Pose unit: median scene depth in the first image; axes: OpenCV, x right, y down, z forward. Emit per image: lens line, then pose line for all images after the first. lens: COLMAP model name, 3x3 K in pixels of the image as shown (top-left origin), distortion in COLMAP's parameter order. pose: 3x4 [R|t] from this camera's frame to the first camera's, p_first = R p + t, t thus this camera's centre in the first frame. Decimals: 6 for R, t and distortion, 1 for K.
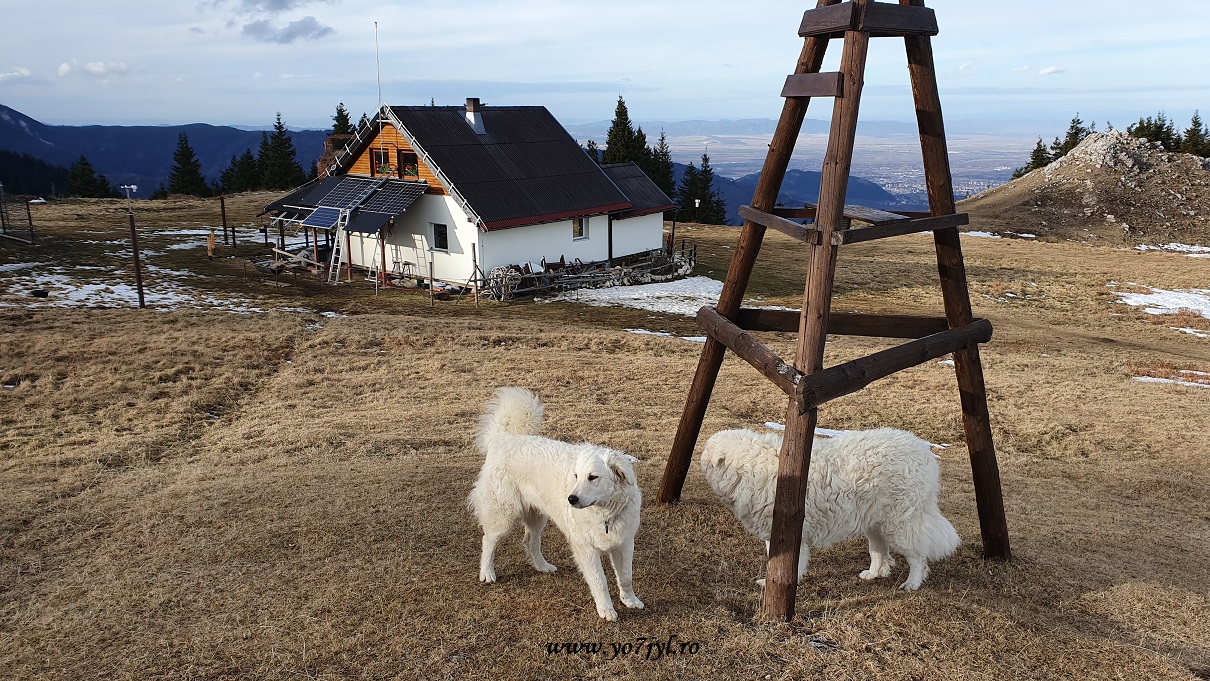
lens RADIAL K [[880.7, 0, 605.8], [0, 880.7, 342.7], [0, 0, 1]] dist [0.005477, 0.000755]
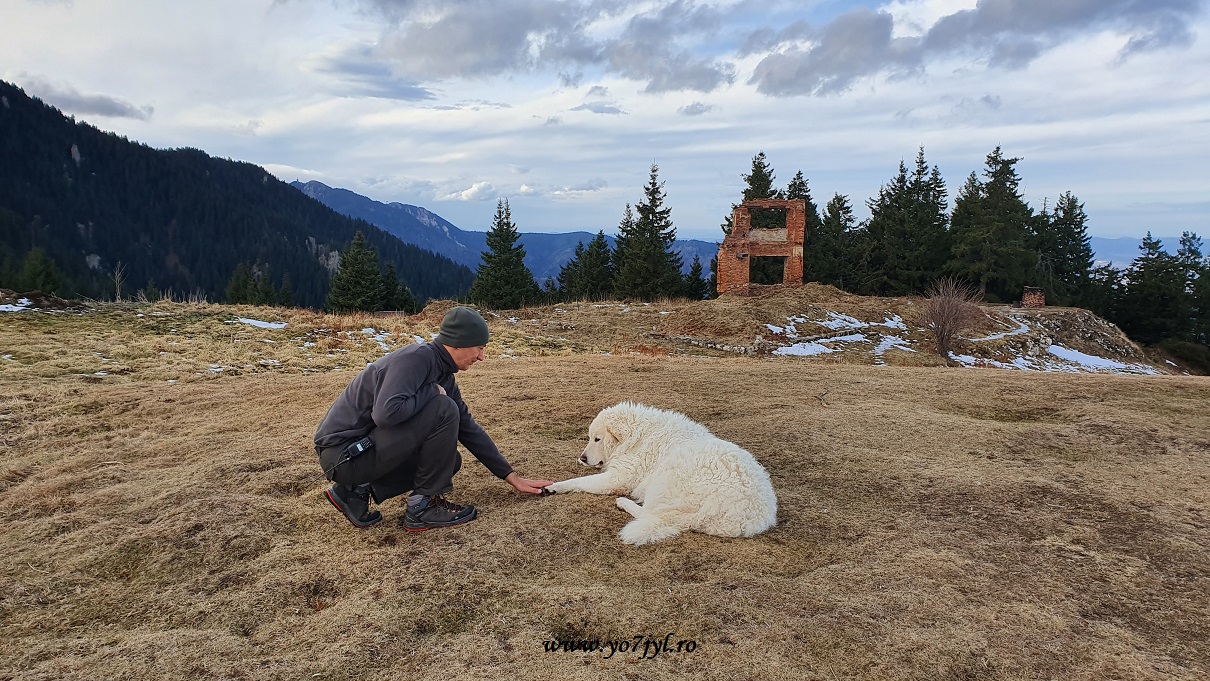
lens RADIAL K [[880.7, 0, 604.6], [0, 880.7, 340.7], [0, 0, 1]] dist [0.005477, 0.000755]
pose [[0.921893, 0.069883, -0.381090, -0.170491], [-0.117363, 0.987756, -0.102781, -0.084535], [0.369242, 0.139479, 0.918807, 0.465555]]
